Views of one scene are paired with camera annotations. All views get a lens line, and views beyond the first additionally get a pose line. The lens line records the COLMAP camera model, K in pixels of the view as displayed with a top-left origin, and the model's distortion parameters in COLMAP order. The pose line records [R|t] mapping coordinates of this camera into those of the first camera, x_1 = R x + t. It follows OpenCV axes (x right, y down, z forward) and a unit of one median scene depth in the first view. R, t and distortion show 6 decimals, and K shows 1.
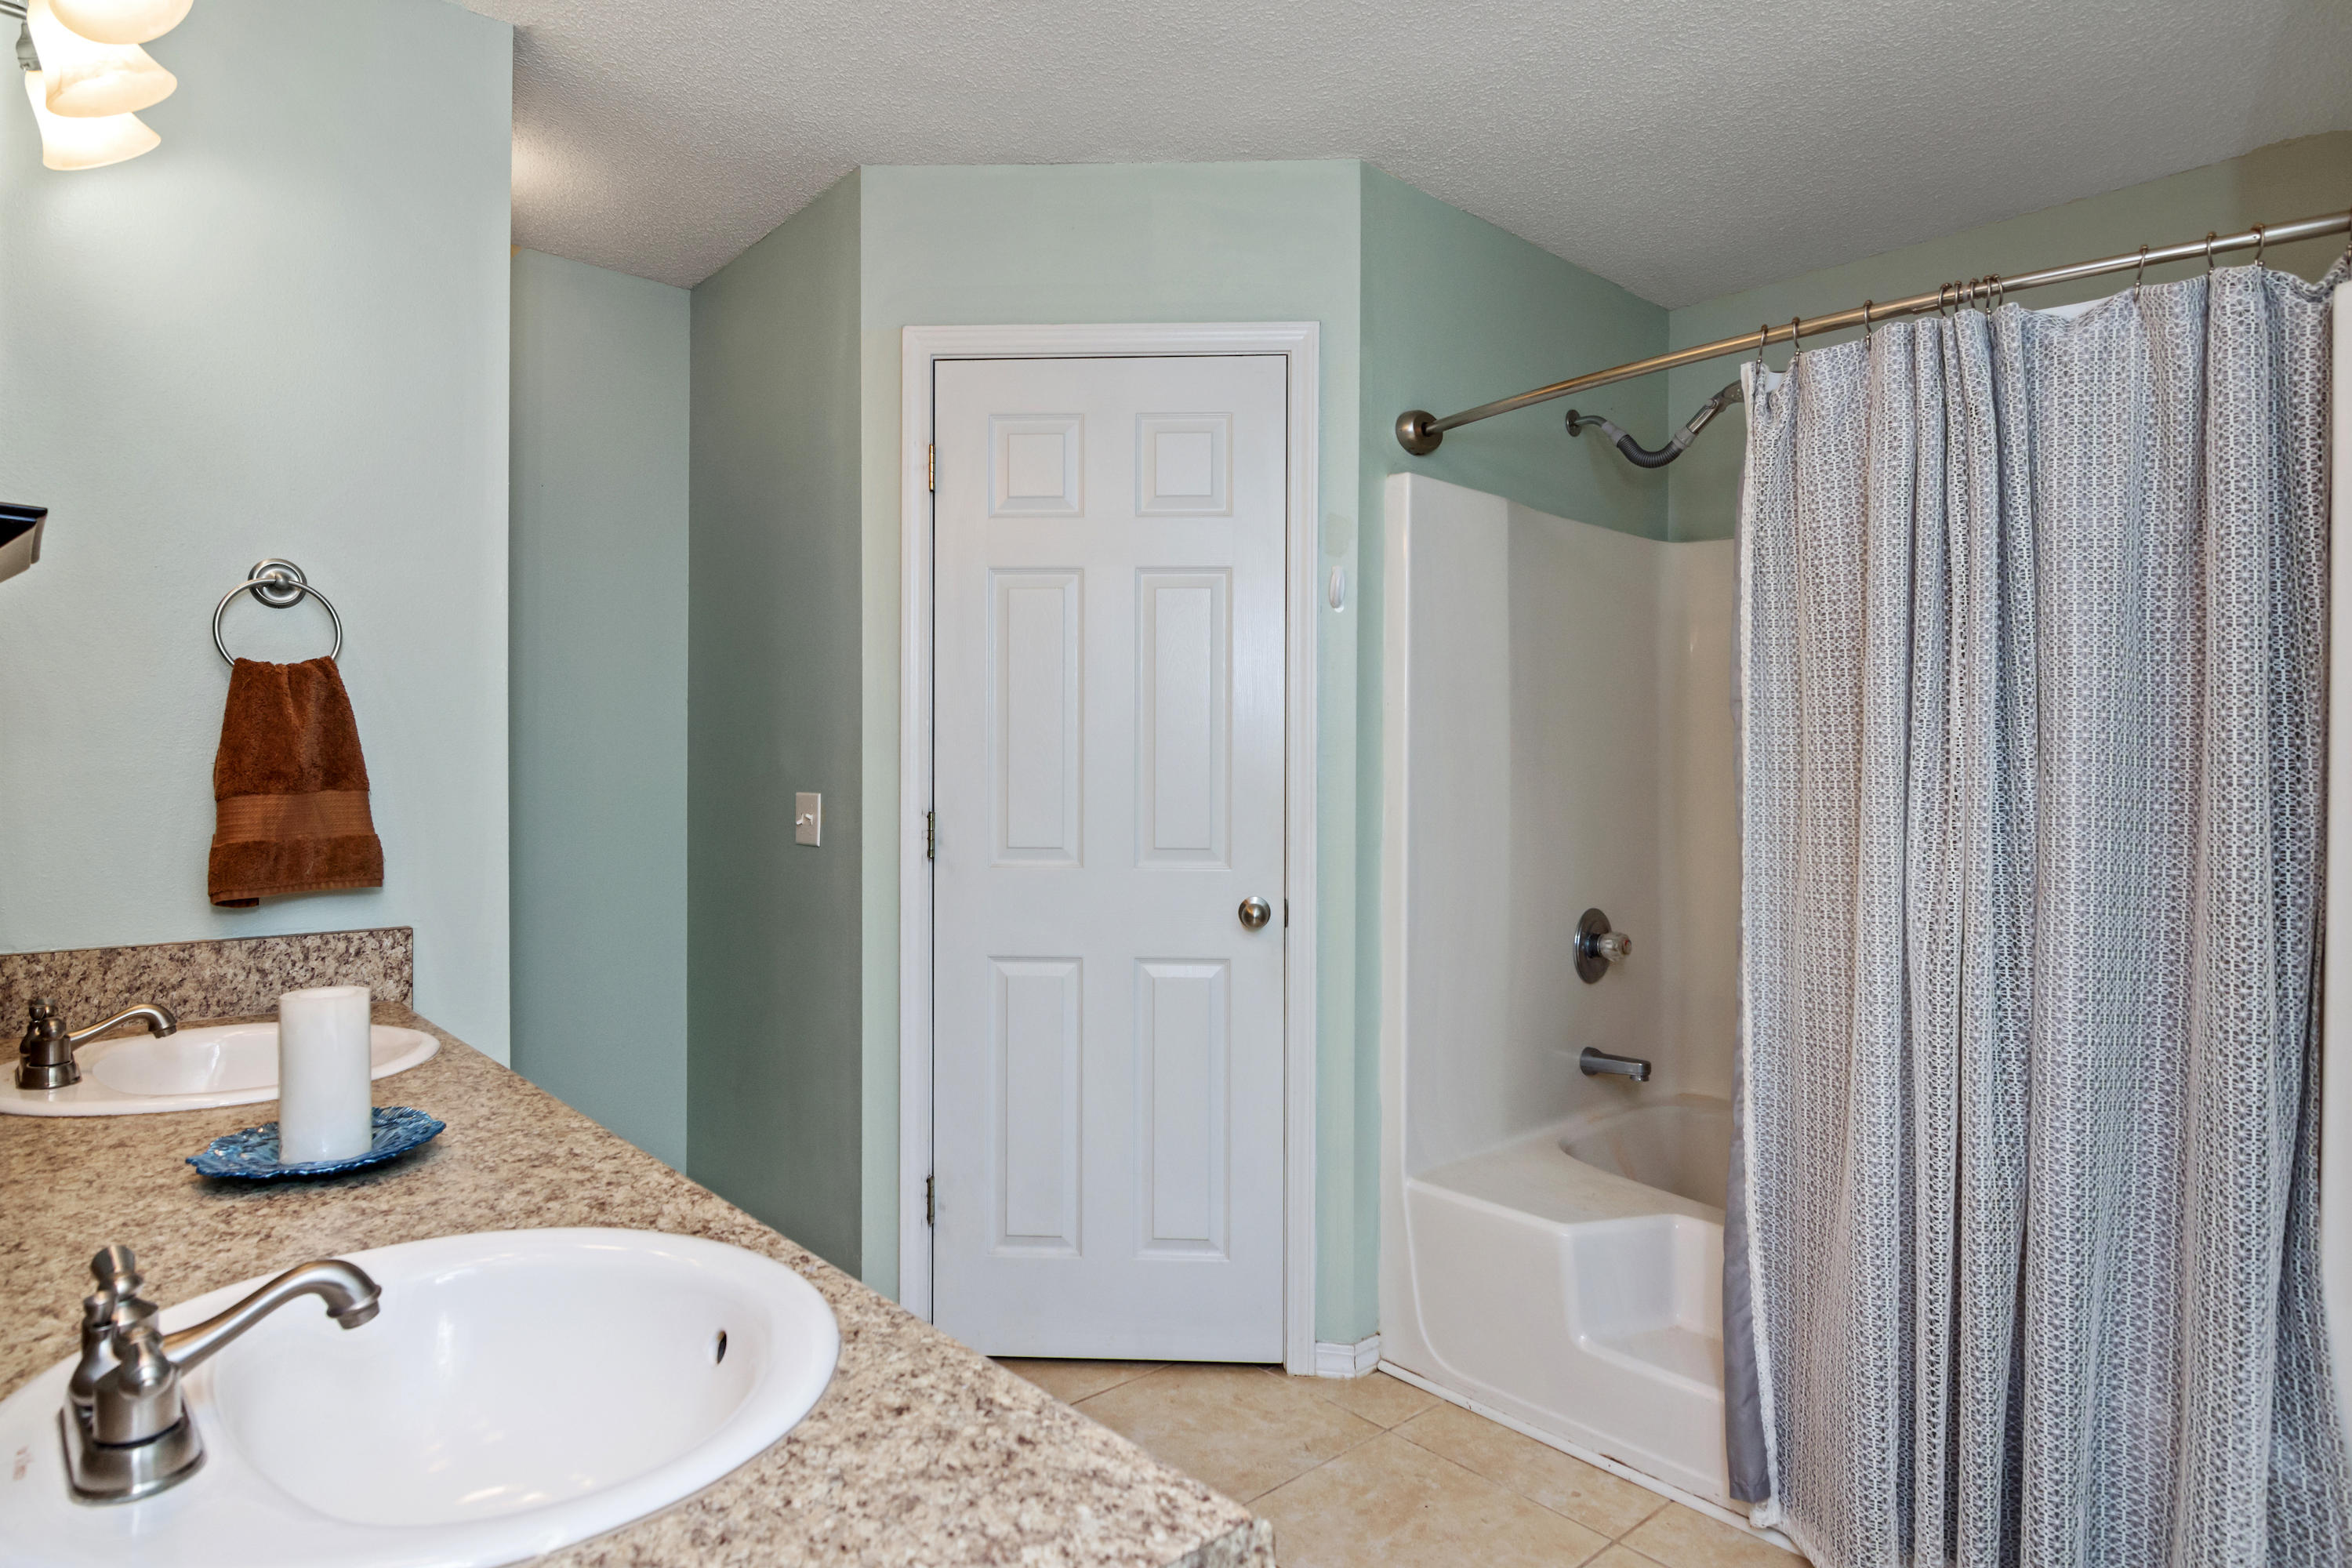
lens RADIAL K [[1292.8, 0, 1072.5], [0, 1292.8, 786.3], [0, 0, 1]] dist [-0.007251, 0.000815]
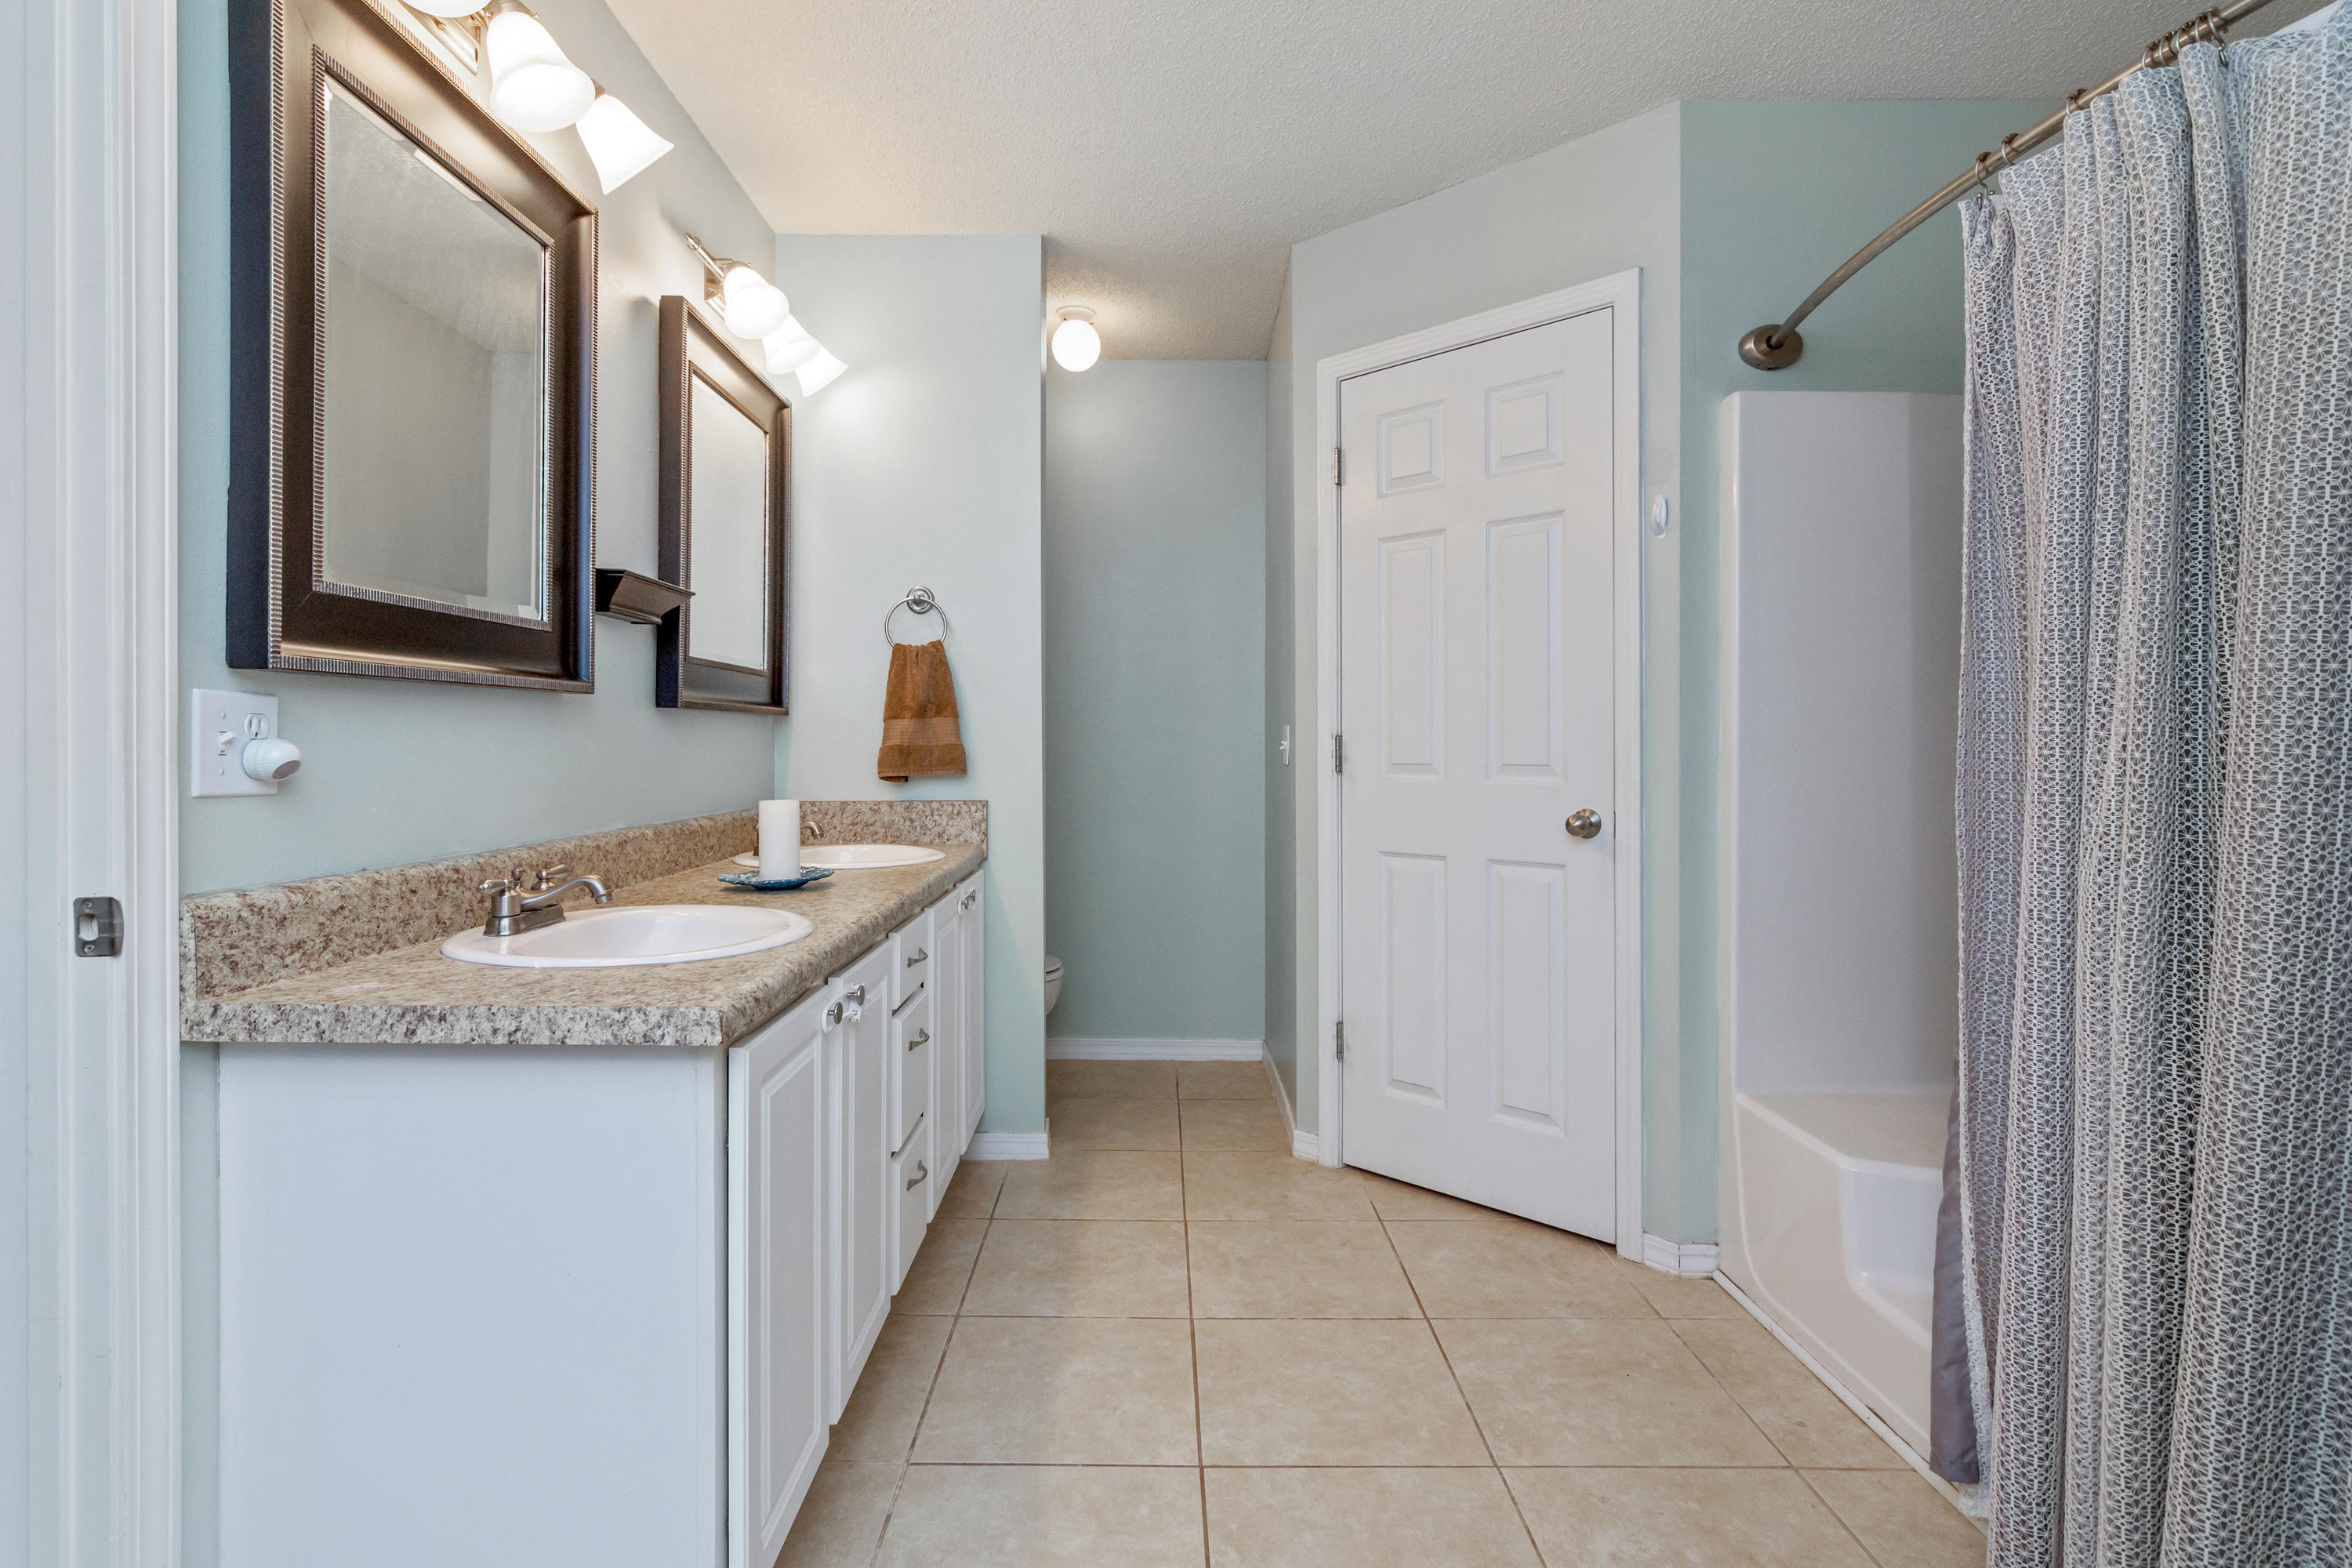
lens RADIAL K [[1140.5, 0, 1161.8], [0, 1140.5, 775.6], [0, 0, 1]] dist [-0.005274, -0.001191]
pose [[0.750551, 0.009740, -0.660741, 0.512862], [-0.006835, 0.999952, 0.006976, 0.053372], [0.660777, -0.000719, 0.750582, 0.039072]]
